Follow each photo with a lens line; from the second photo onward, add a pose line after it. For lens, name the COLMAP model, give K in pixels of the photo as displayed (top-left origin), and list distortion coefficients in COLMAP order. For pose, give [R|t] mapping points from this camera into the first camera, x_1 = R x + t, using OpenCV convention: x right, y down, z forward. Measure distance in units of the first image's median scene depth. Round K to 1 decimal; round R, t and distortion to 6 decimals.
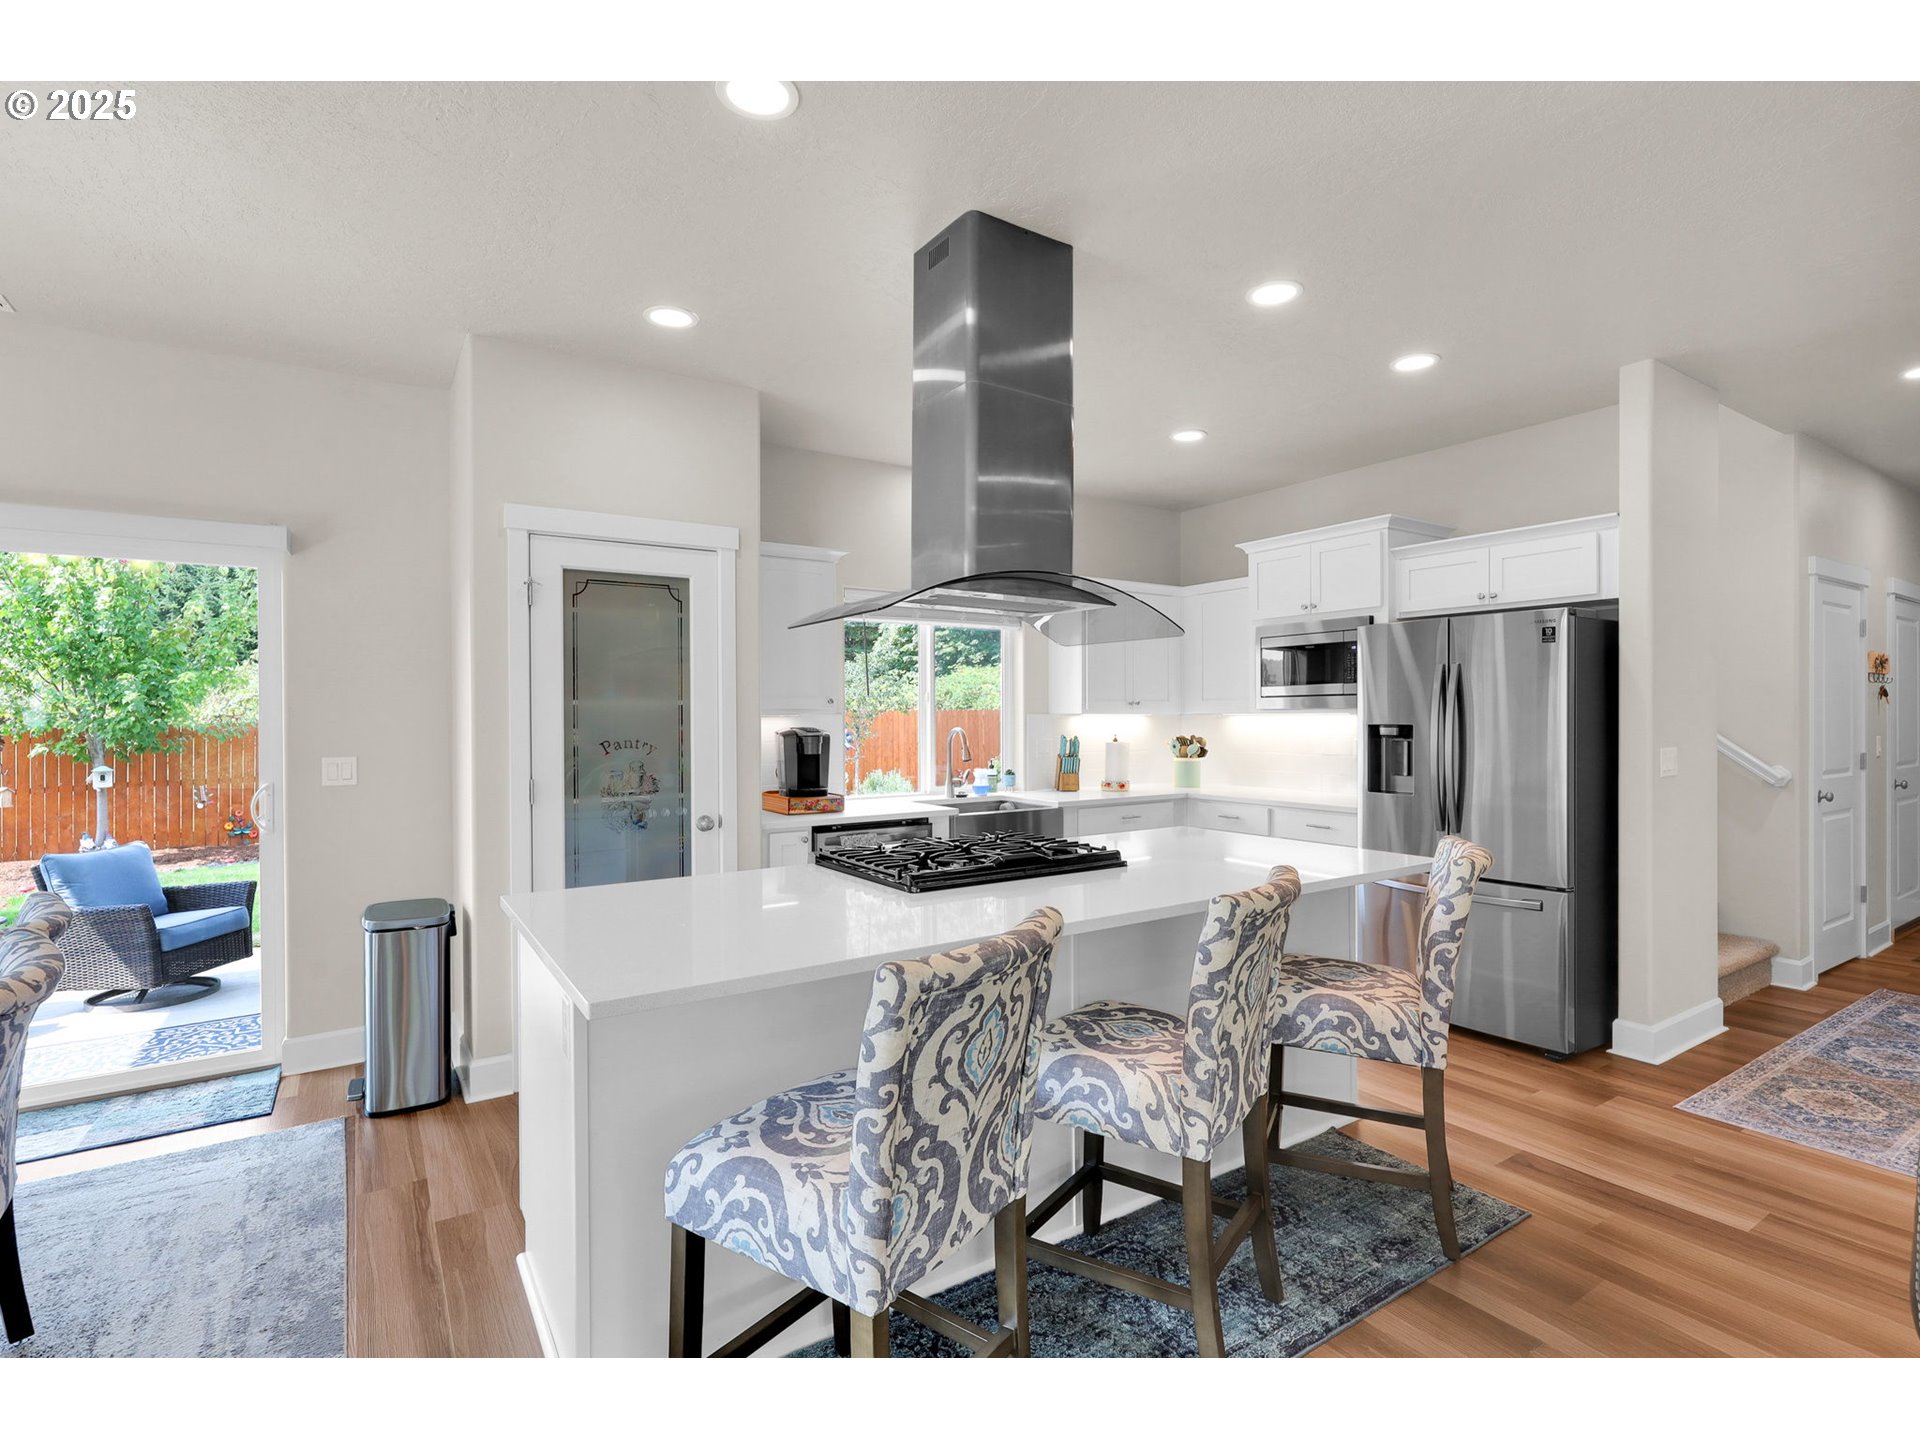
lens RADIAL K [[935.0, 0, 969.7], [0, 935.0, 714.0], [0, 0, 1]] dist [0.000787, 0.000701]
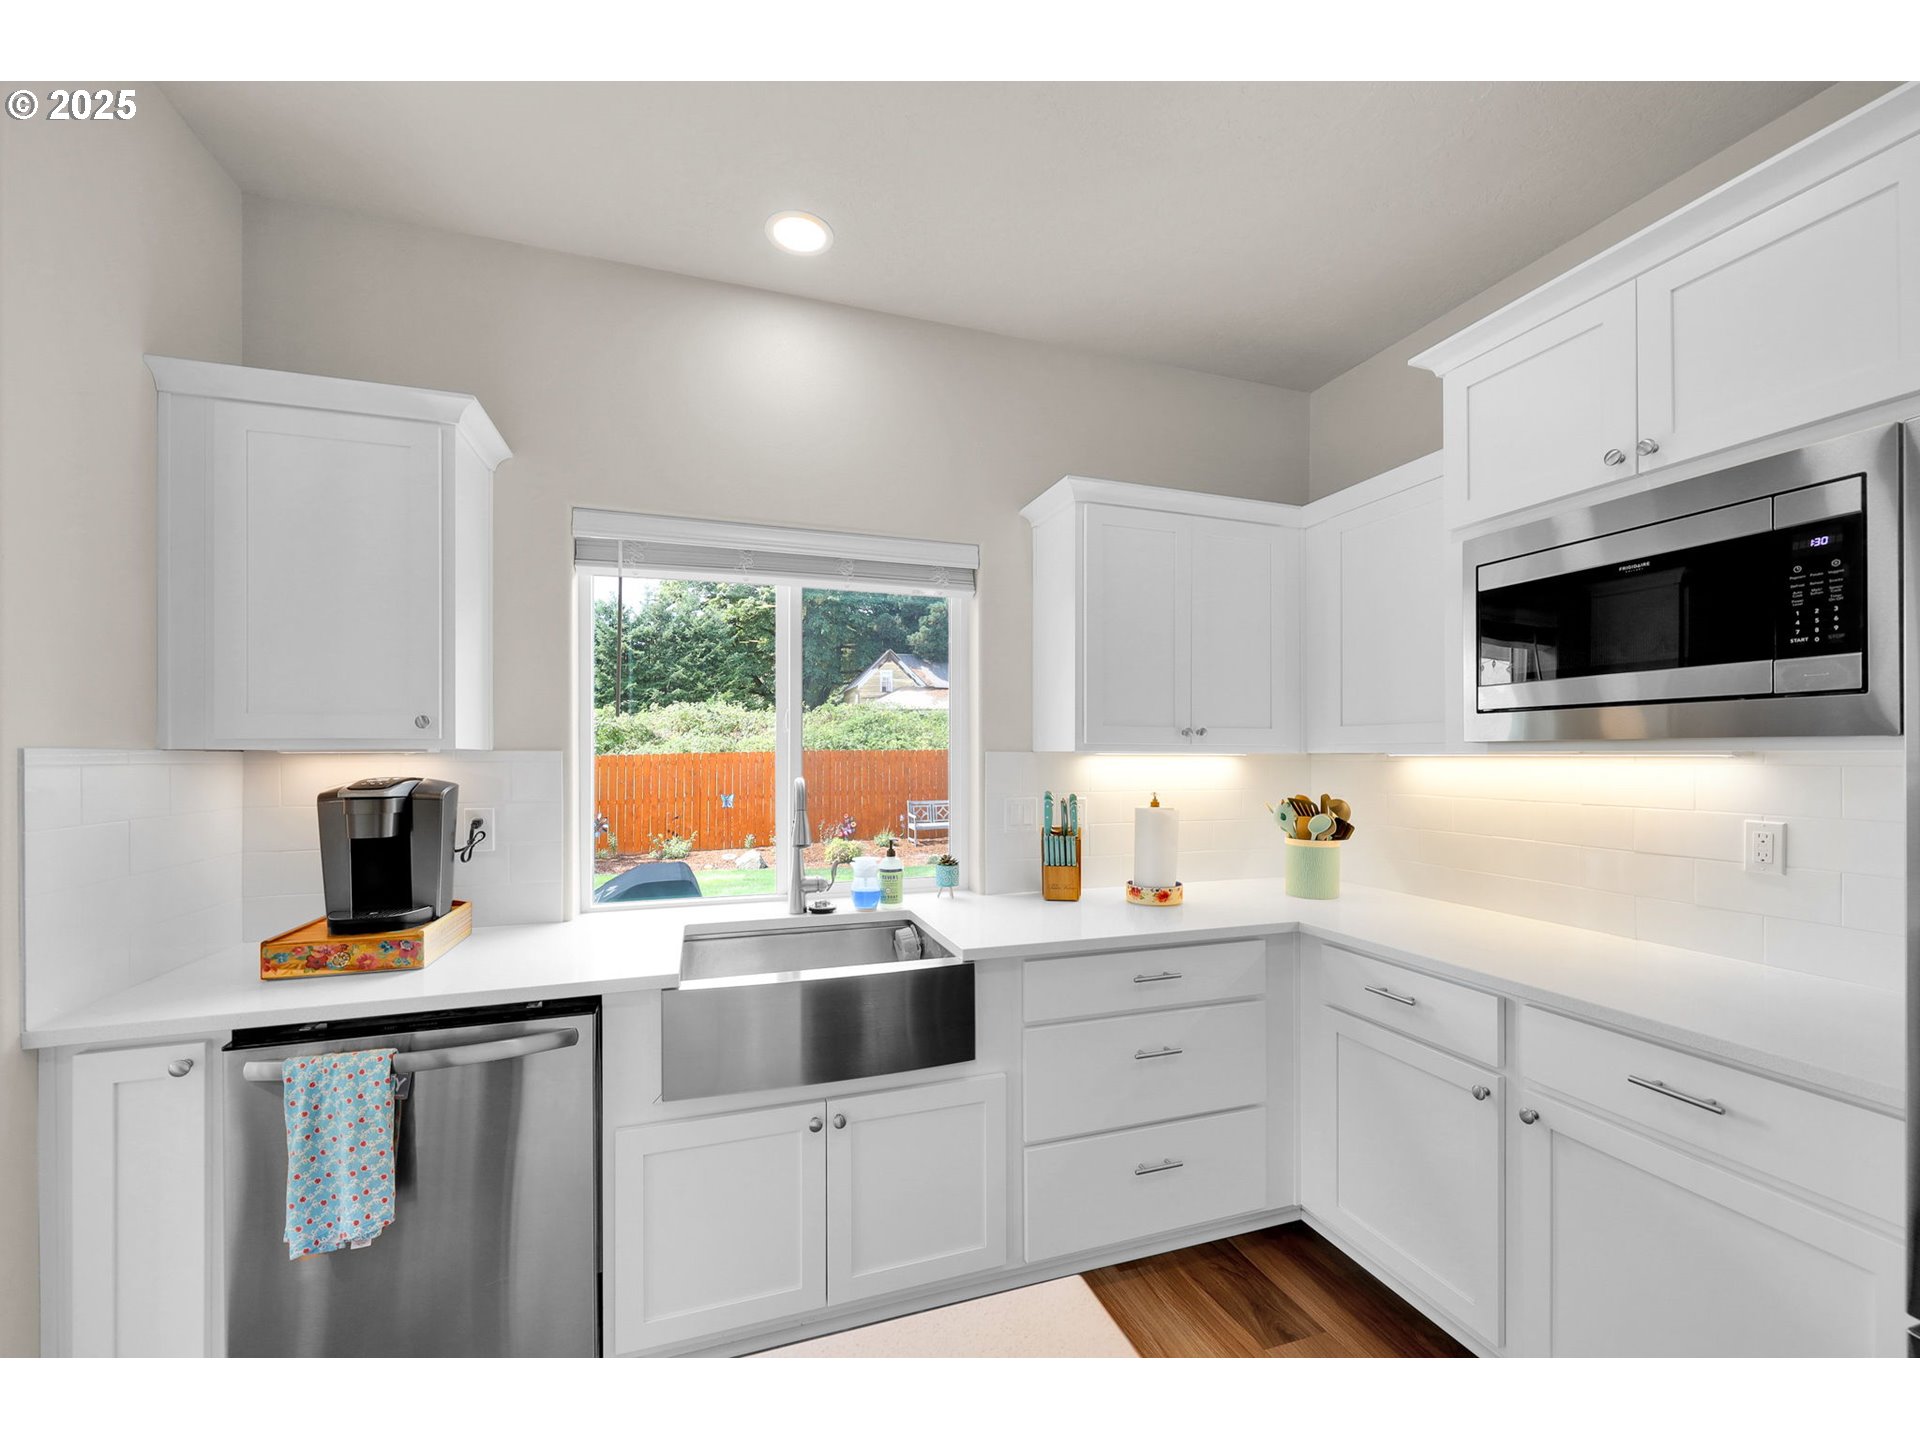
lens RADIAL K [[782.8, 0, 965.4], [0, 782.8, 745.1], [0, 0, 1]] dist [0.001116, 0.000060]
pose [[0.963986, 0.001009, -0.265951, 0.236020], [-0.003213, 0.999964, -0.007852, -0.000901], [0.265934, 0.008424, 0.963955, 0.771401]]
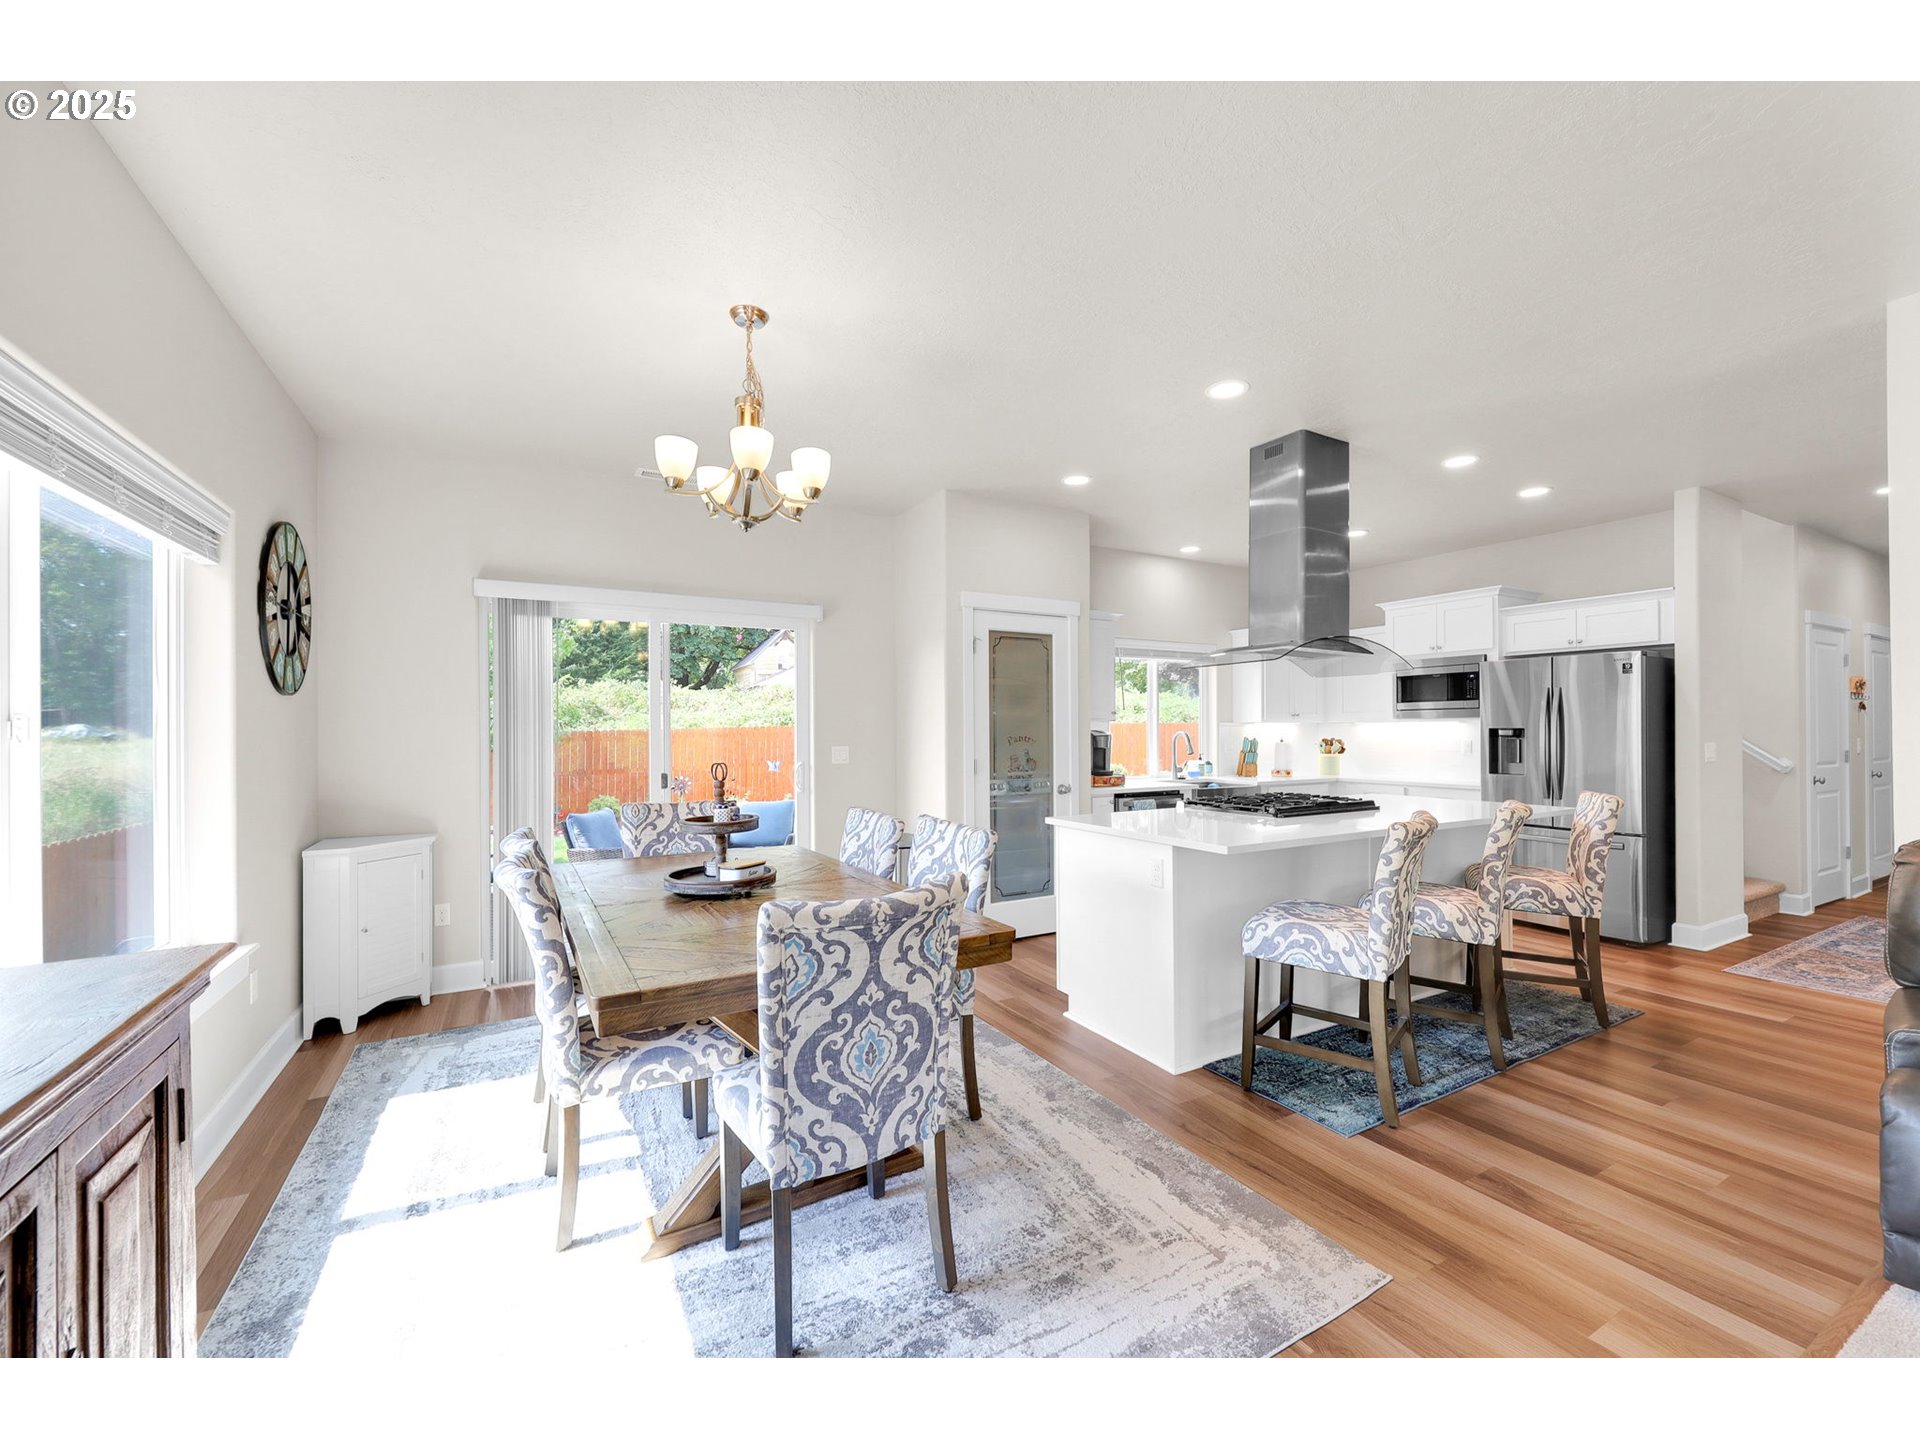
lens RADIAL K [[782.1, 0, 979.5], [0, 782.1, 722.1], [0, 0, 1]] dist [0.001604, 0.000004]
pose [[0.997625, 0.000833, -0.068875, -0.306591], [-0.001349, 0.999971, -0.007436, 0.012397], [0.068867, 0.007511, 0.997598, -0.305197]]
